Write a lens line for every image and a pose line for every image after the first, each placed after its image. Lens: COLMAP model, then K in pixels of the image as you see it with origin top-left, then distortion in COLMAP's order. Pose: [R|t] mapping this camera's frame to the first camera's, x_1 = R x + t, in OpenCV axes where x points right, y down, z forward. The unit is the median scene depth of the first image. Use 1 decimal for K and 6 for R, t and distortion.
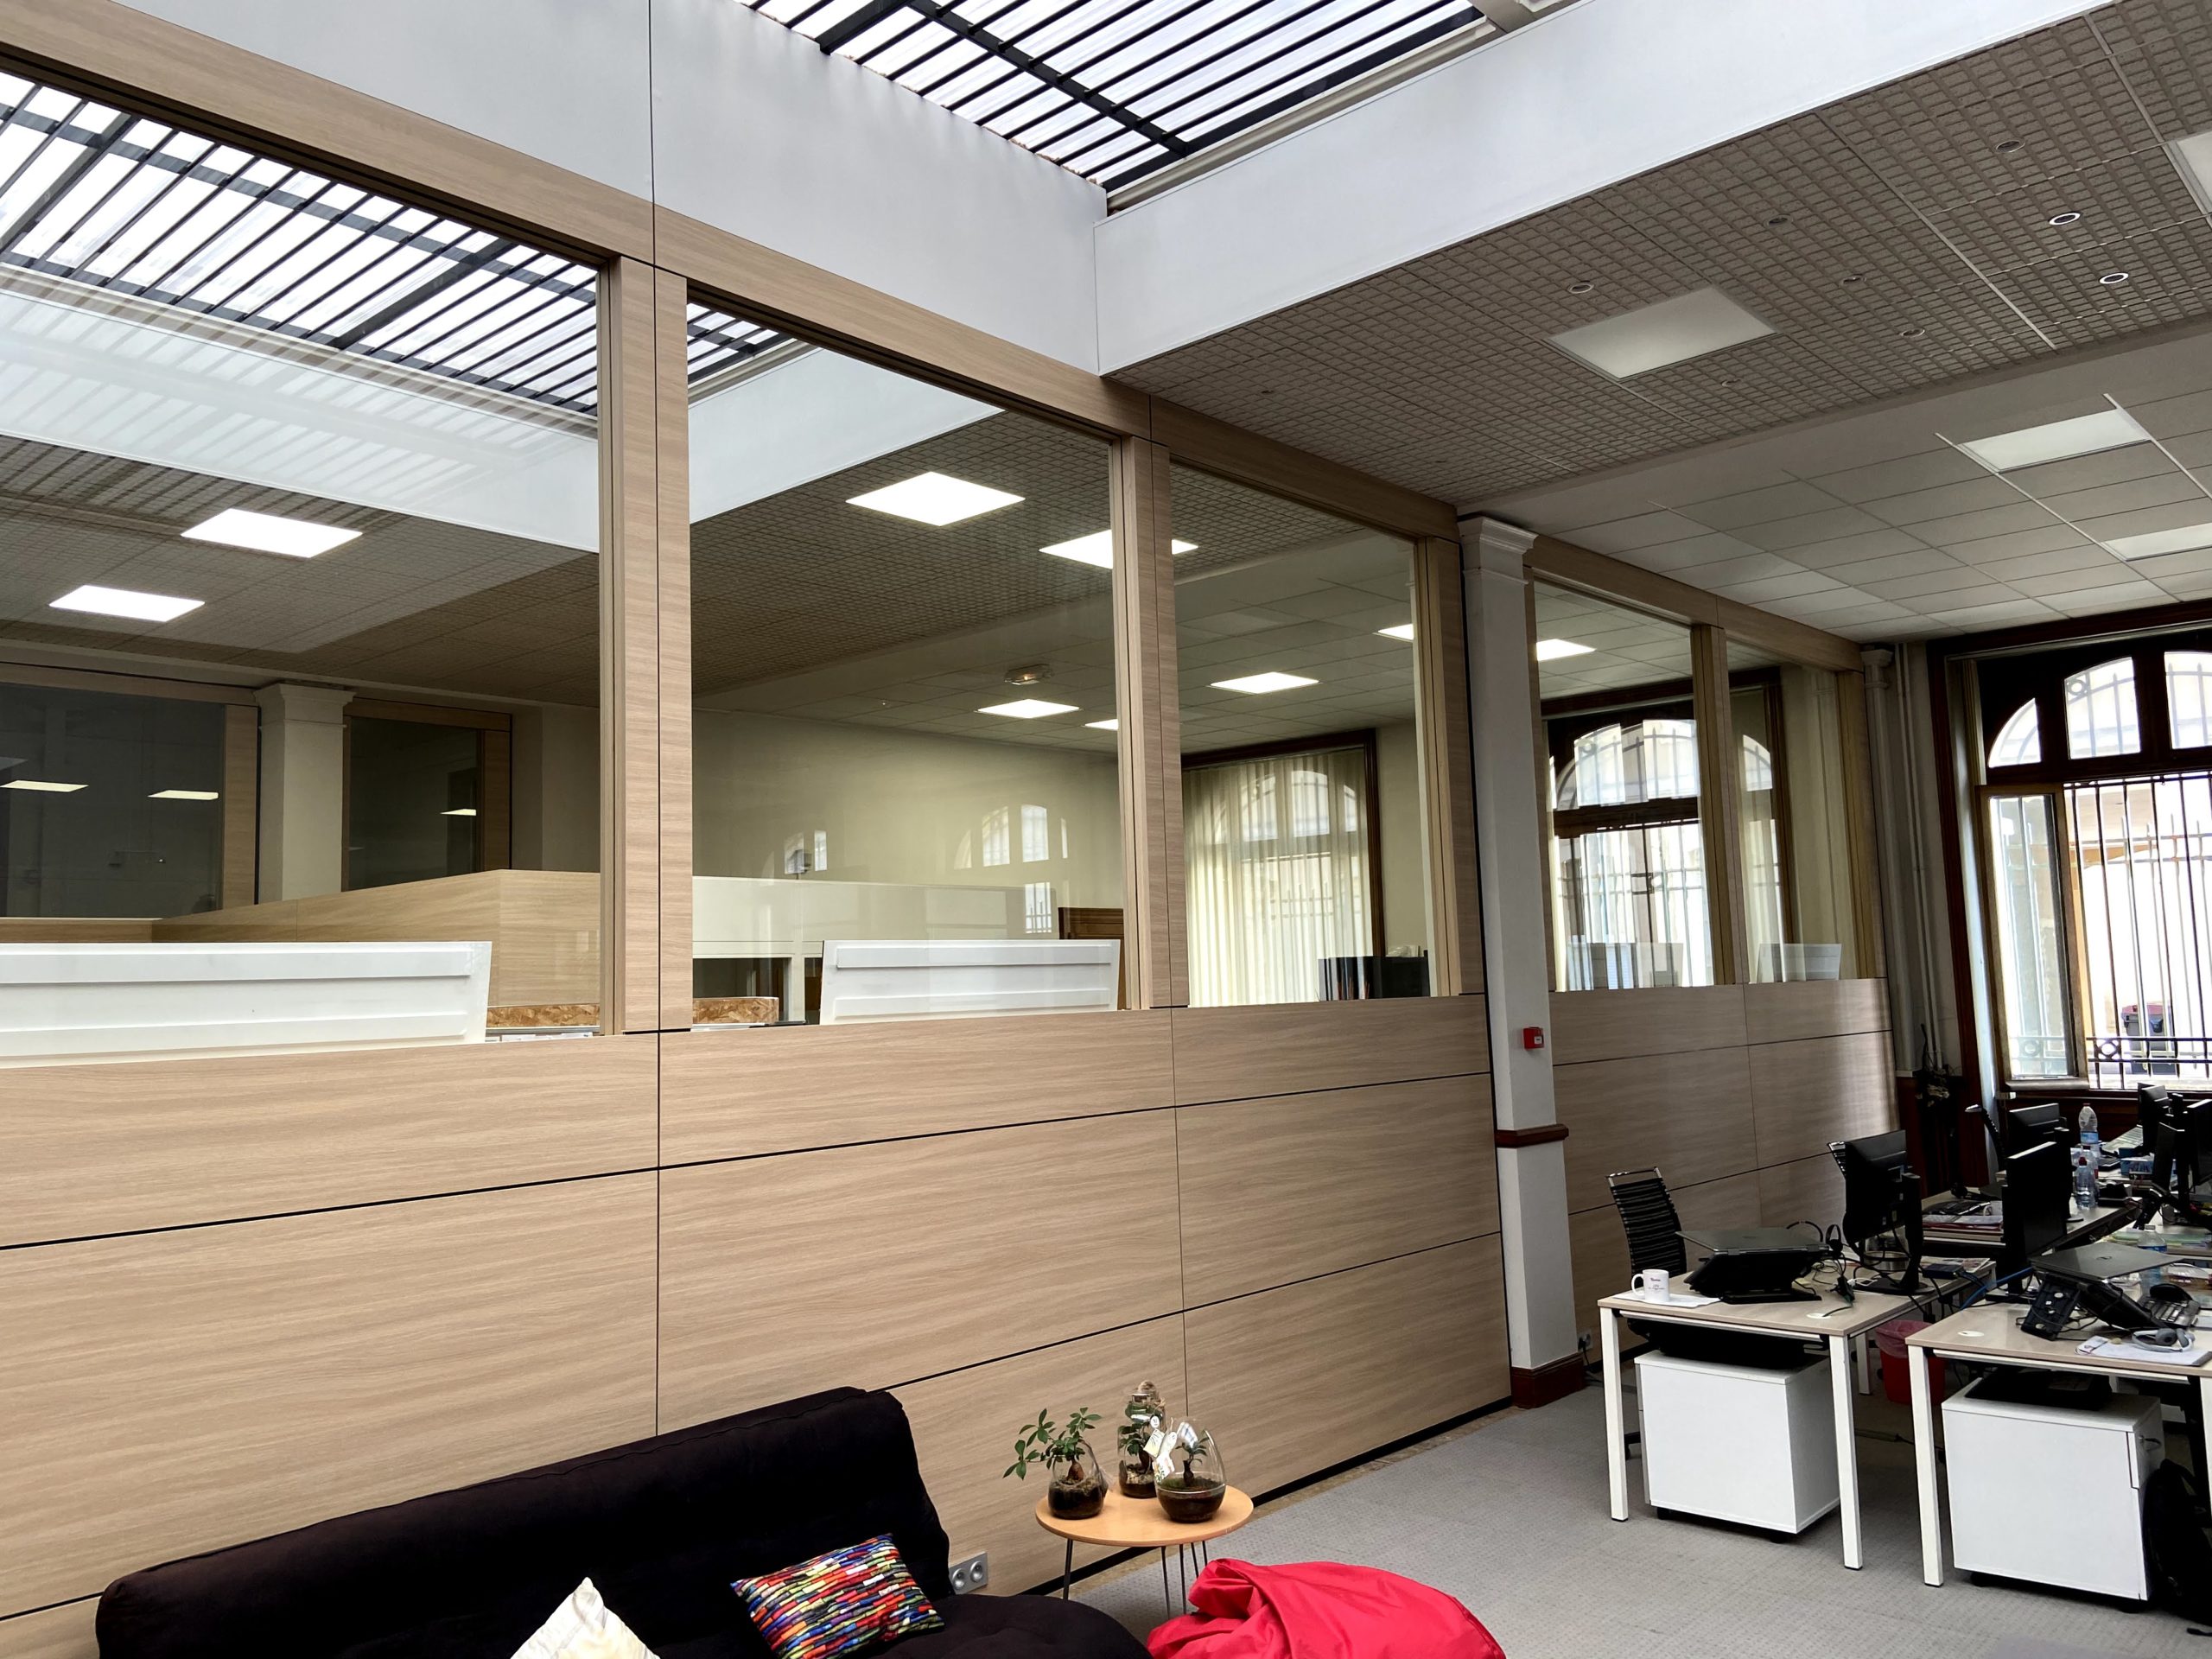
lens RADIAL K [[1692.3, 0, 1092.6], [0, 1692.3, 822.0], [0, 0, 1]] dist [0.130084, -0.171443]
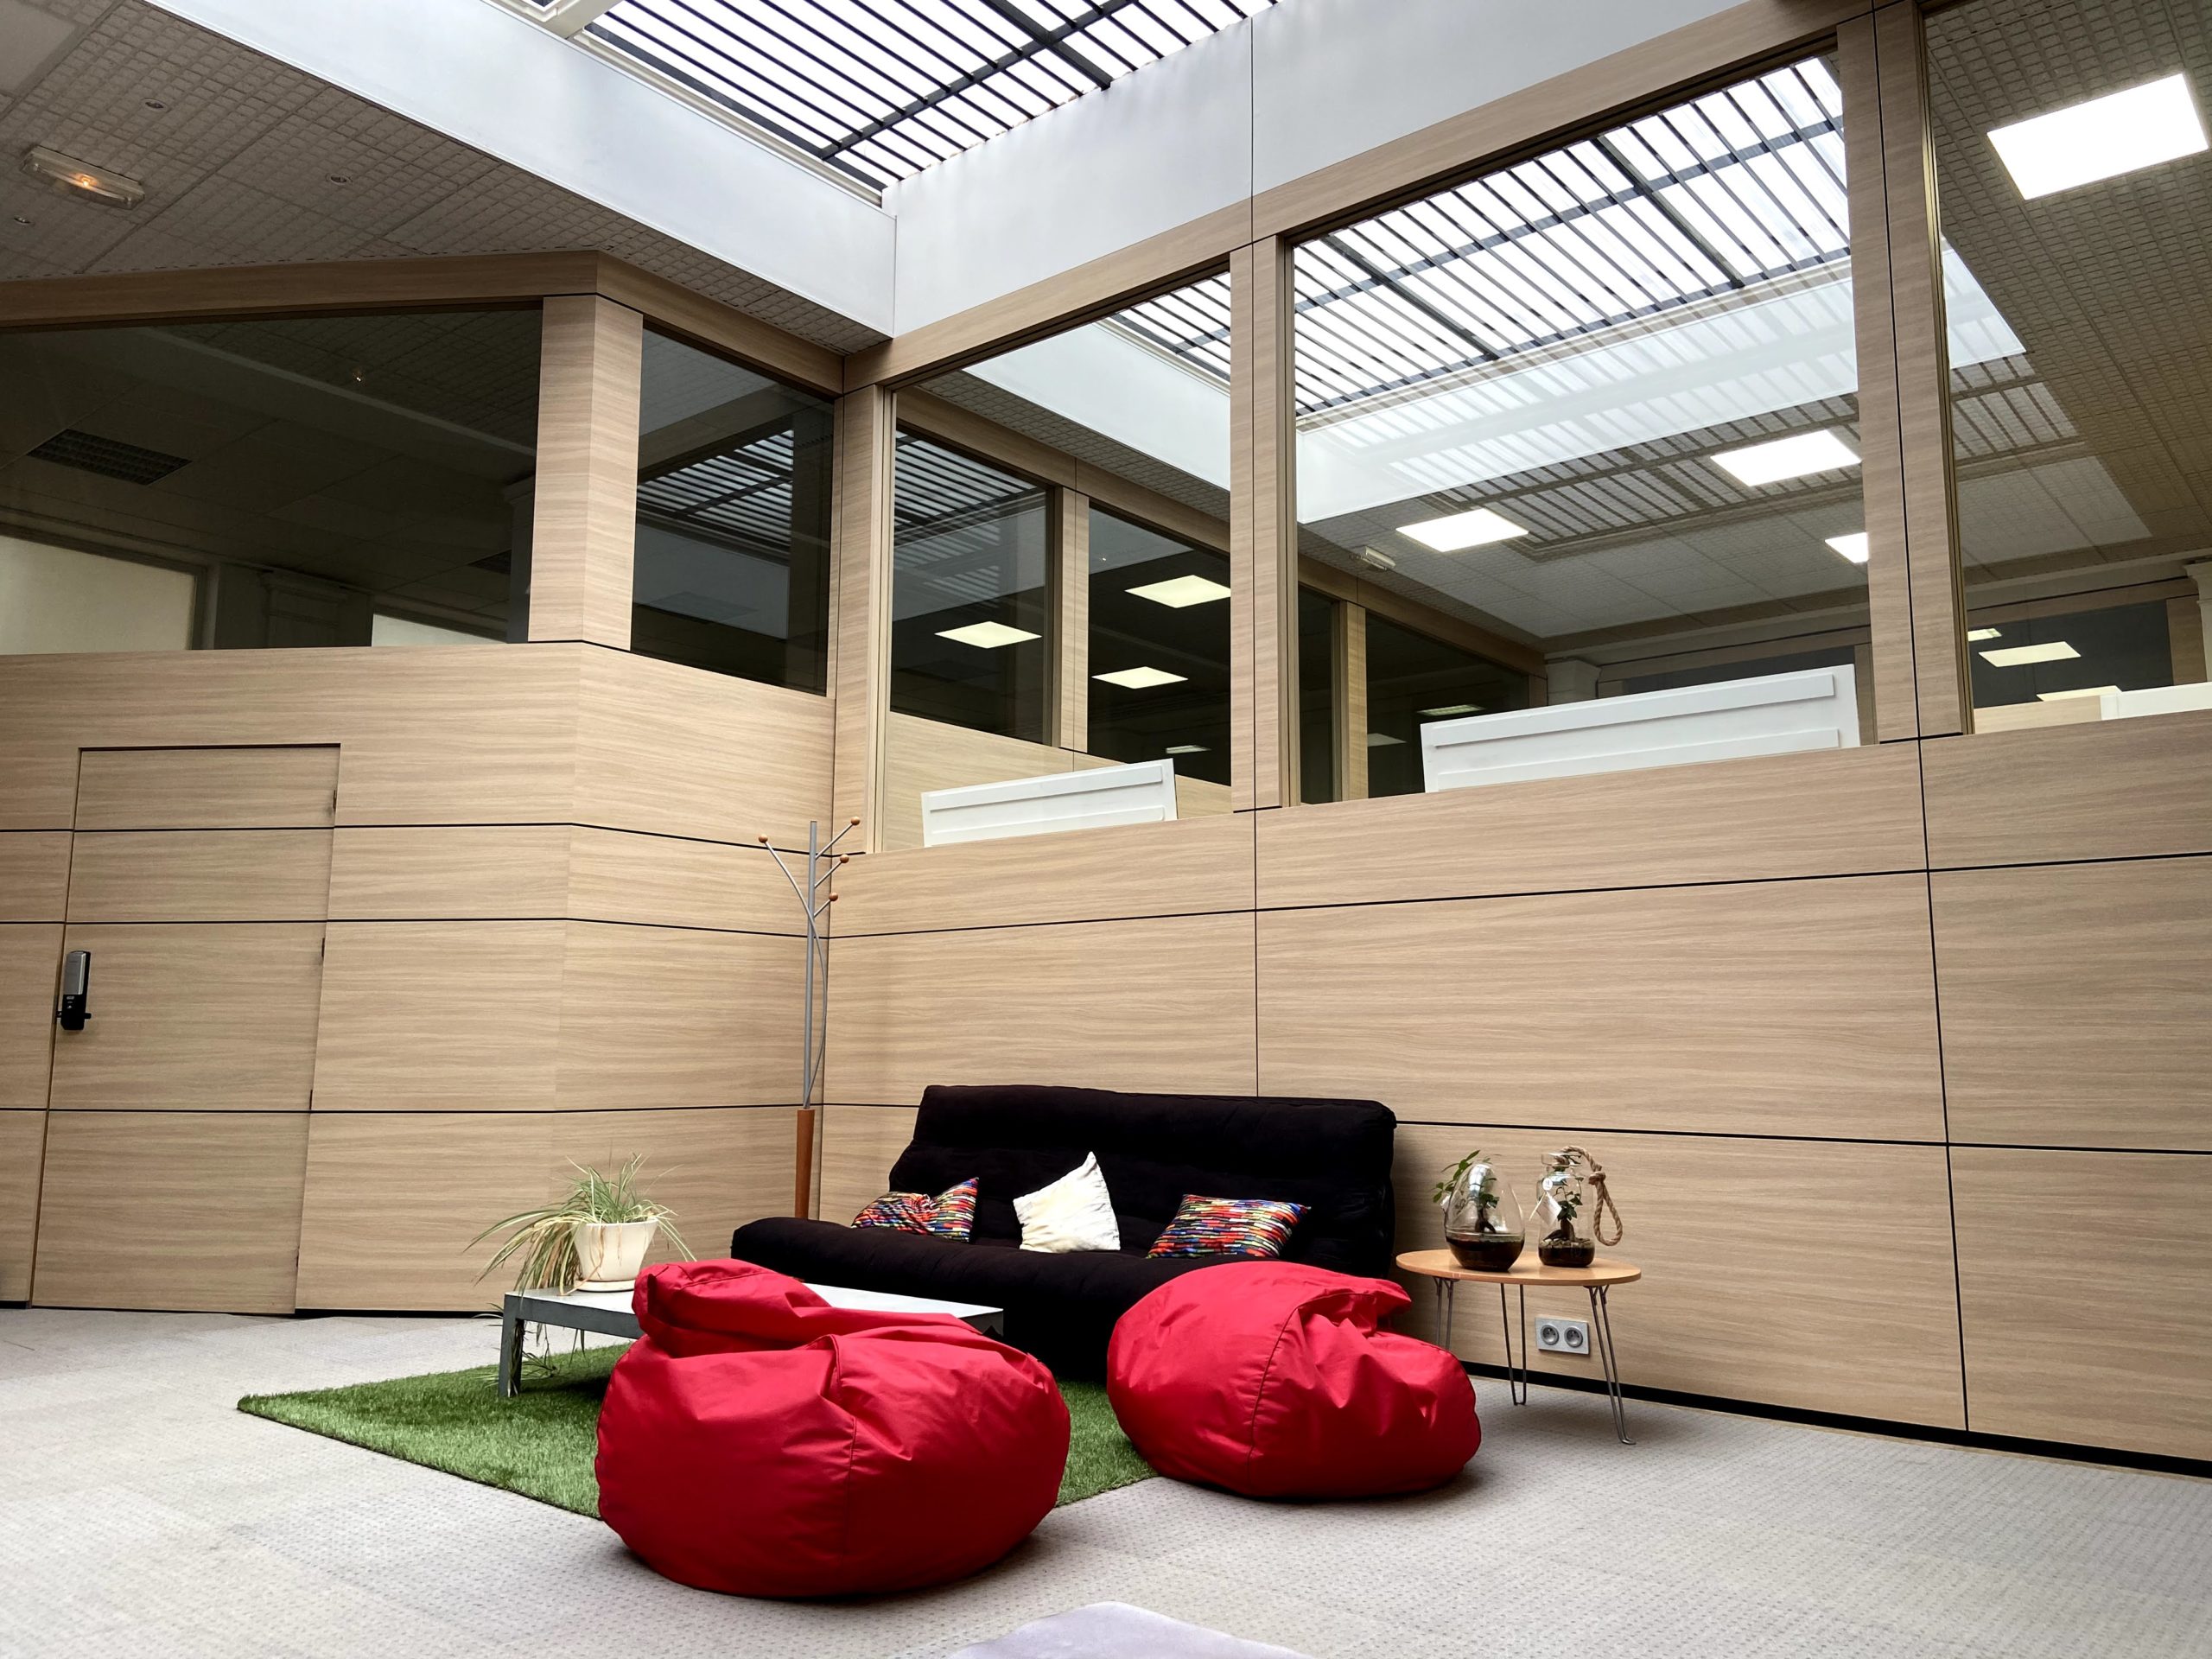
lens RADIAL K [[1660.8, 0, 1101.2], [0, 1660.8, 804.8], [0, 0, 1]] dist [0.109185, -0.127383]
pose [[0.036637, -0.118825, -0.992239, 0.786422], [0.088682, 0.989375, -0.115208, 0.197140], [0.995386, -0.083773, 0.046786, 0.628460]]
